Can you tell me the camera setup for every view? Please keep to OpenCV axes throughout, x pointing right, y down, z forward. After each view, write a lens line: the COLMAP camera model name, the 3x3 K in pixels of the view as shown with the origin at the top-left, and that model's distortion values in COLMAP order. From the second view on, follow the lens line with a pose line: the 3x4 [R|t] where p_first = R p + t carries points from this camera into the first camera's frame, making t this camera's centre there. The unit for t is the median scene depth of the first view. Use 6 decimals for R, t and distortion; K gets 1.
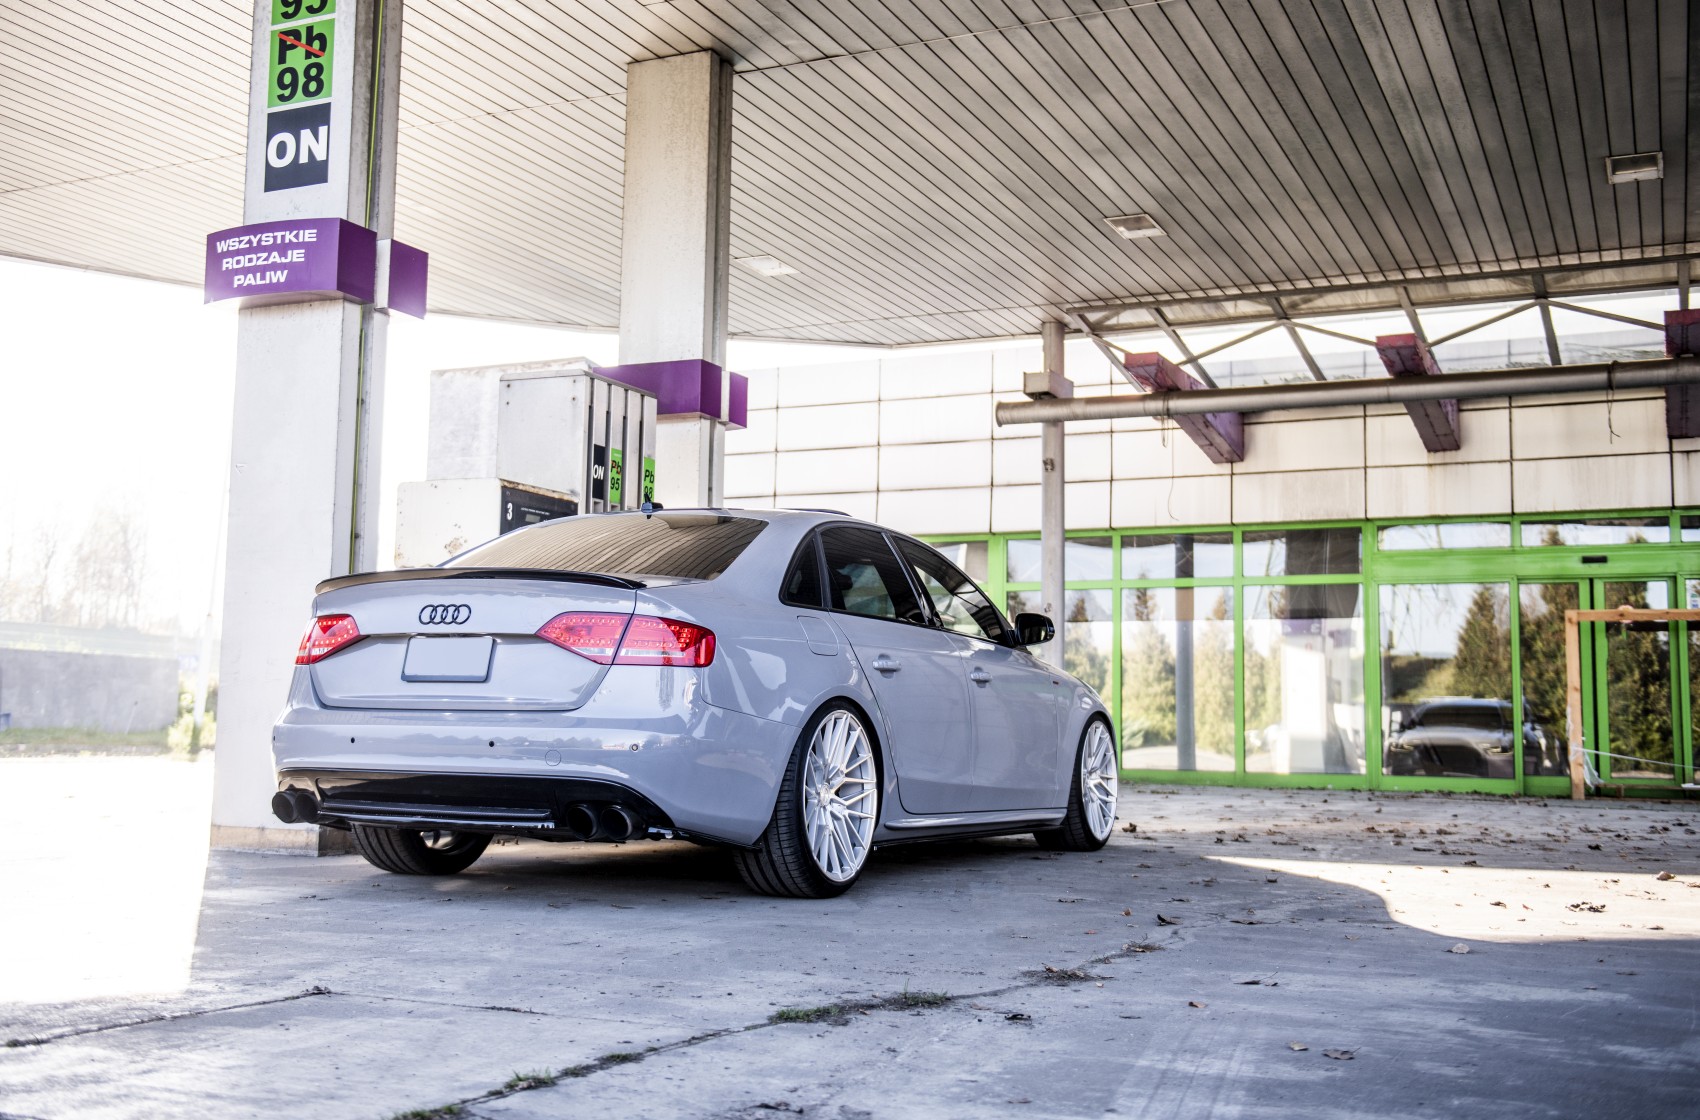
lens RADIAL K [[1744.7, 0, 850.0], [0, 1744.7, 560.0], [0, 0, 1]] dist [0.036461, 0.018606]
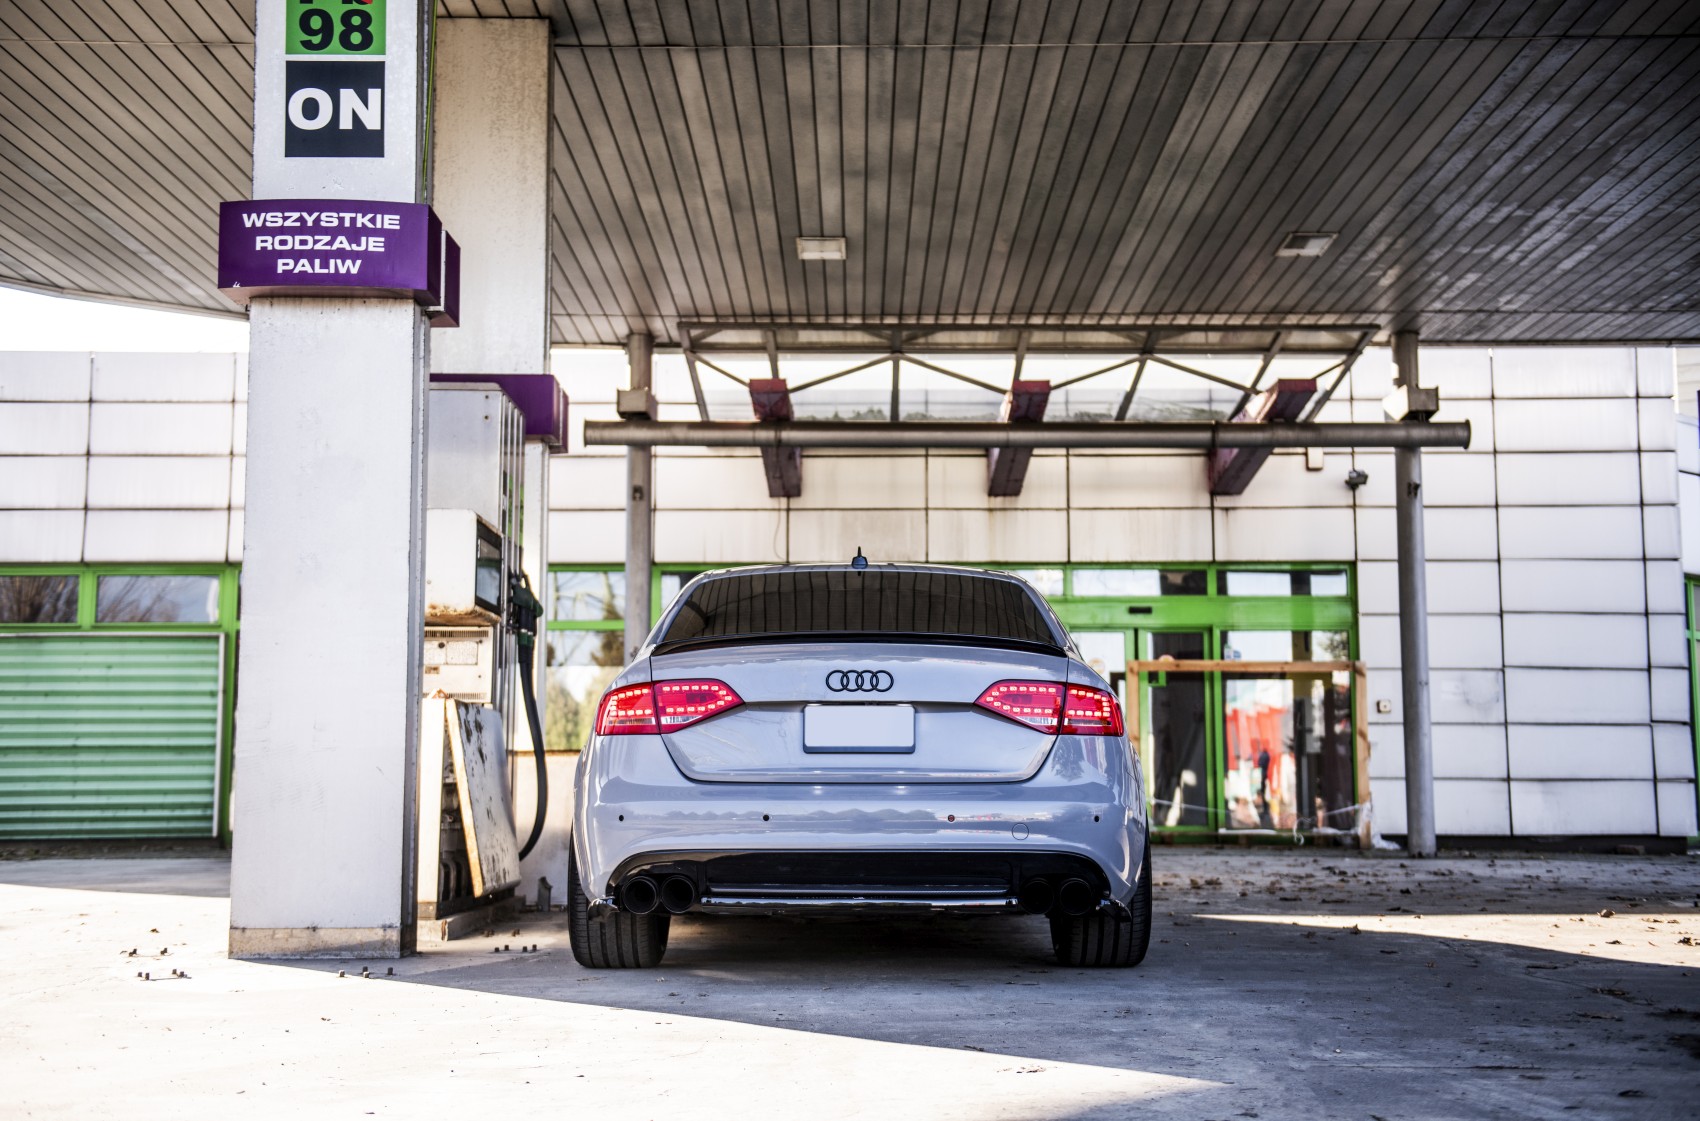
lens RADIAL K [[2024.0, 0, 852.3], [0, 2024.0, 577.0], [0, 0, 1]] dist [0.110715, 0.011361]
pose [[0.906260, 0.027006, 0.421856, -0.503198], [-0.025669, 0.999631, -0.008851, -0.010803], [-0.421940, -0.002807, 0.906620, 0.013757]]
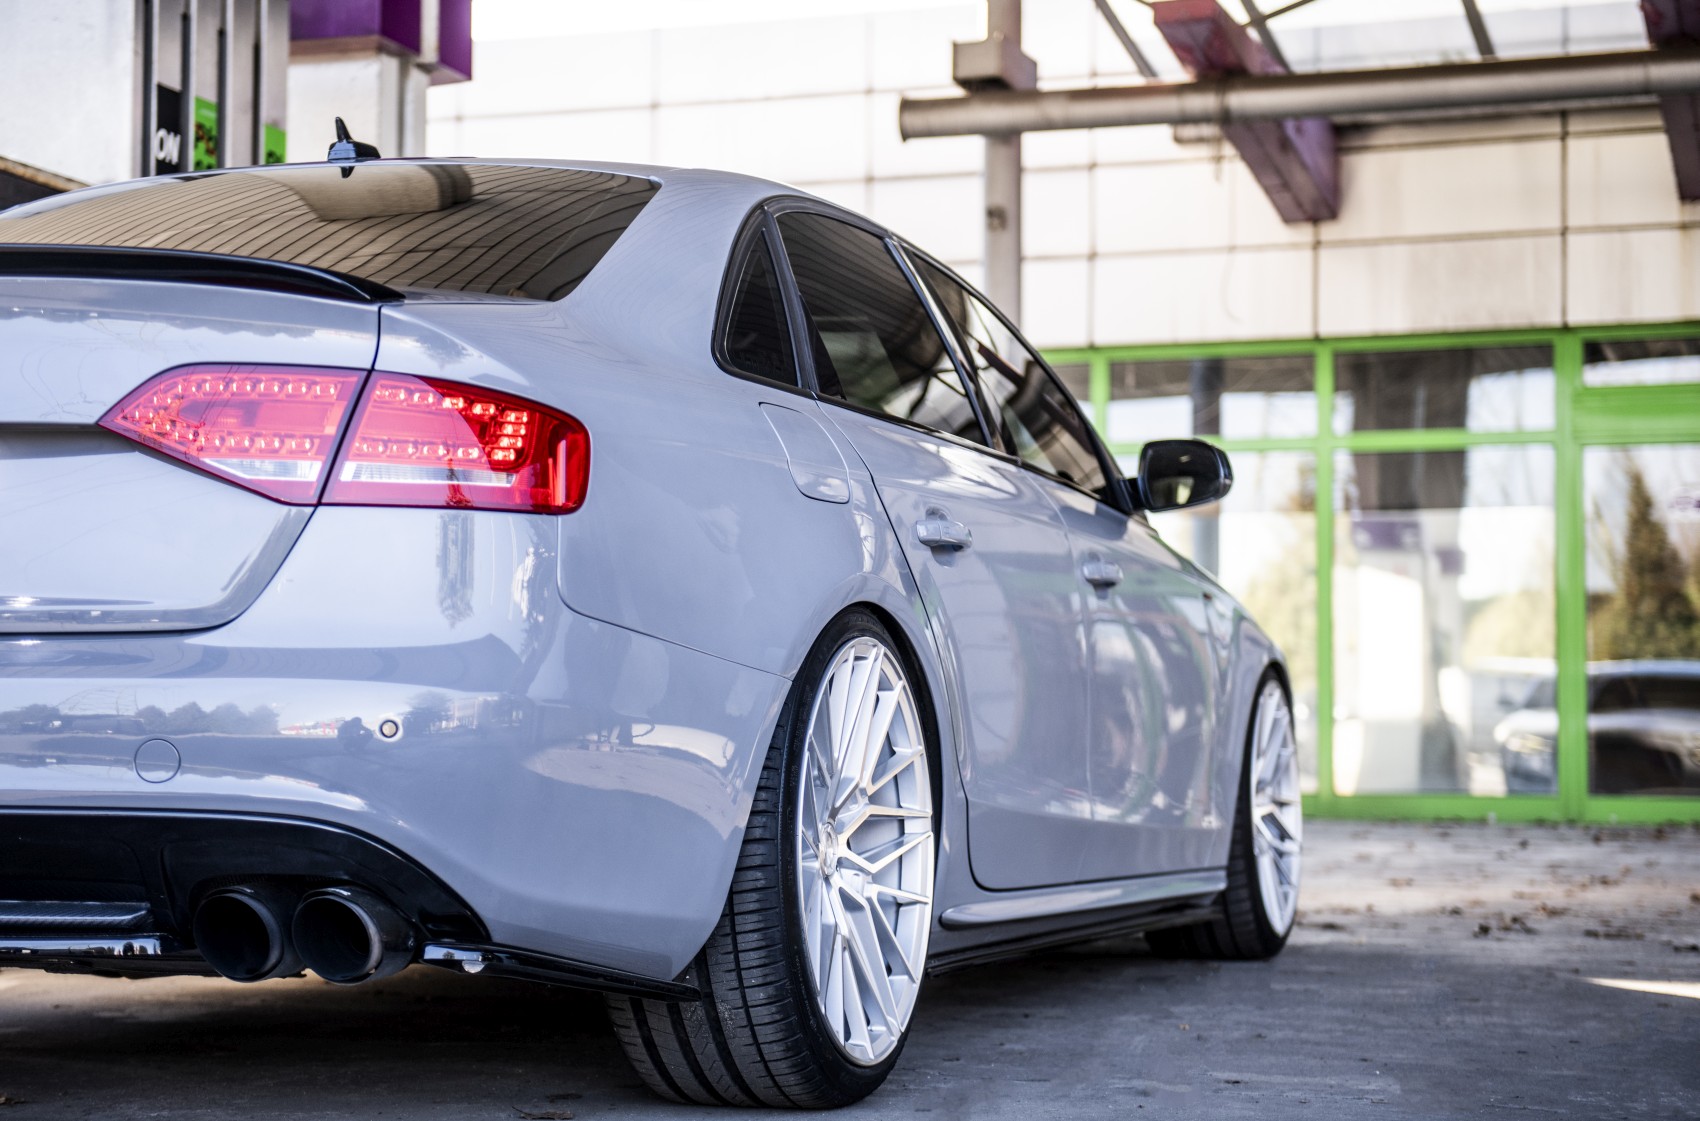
lens RADIAL K [[2928.5, 0, 850.0], [0, 2928.5, 560.5], [0, 0, 1]] dist [0.148169, 0.032739]
pose [[0.993849, -0.002063, 0.110724, -0.065136], [-0.002279, 0.999234, 0.039070, 0.032791], [-0.110720, -0.039082, 0.993083, 0.259617]]
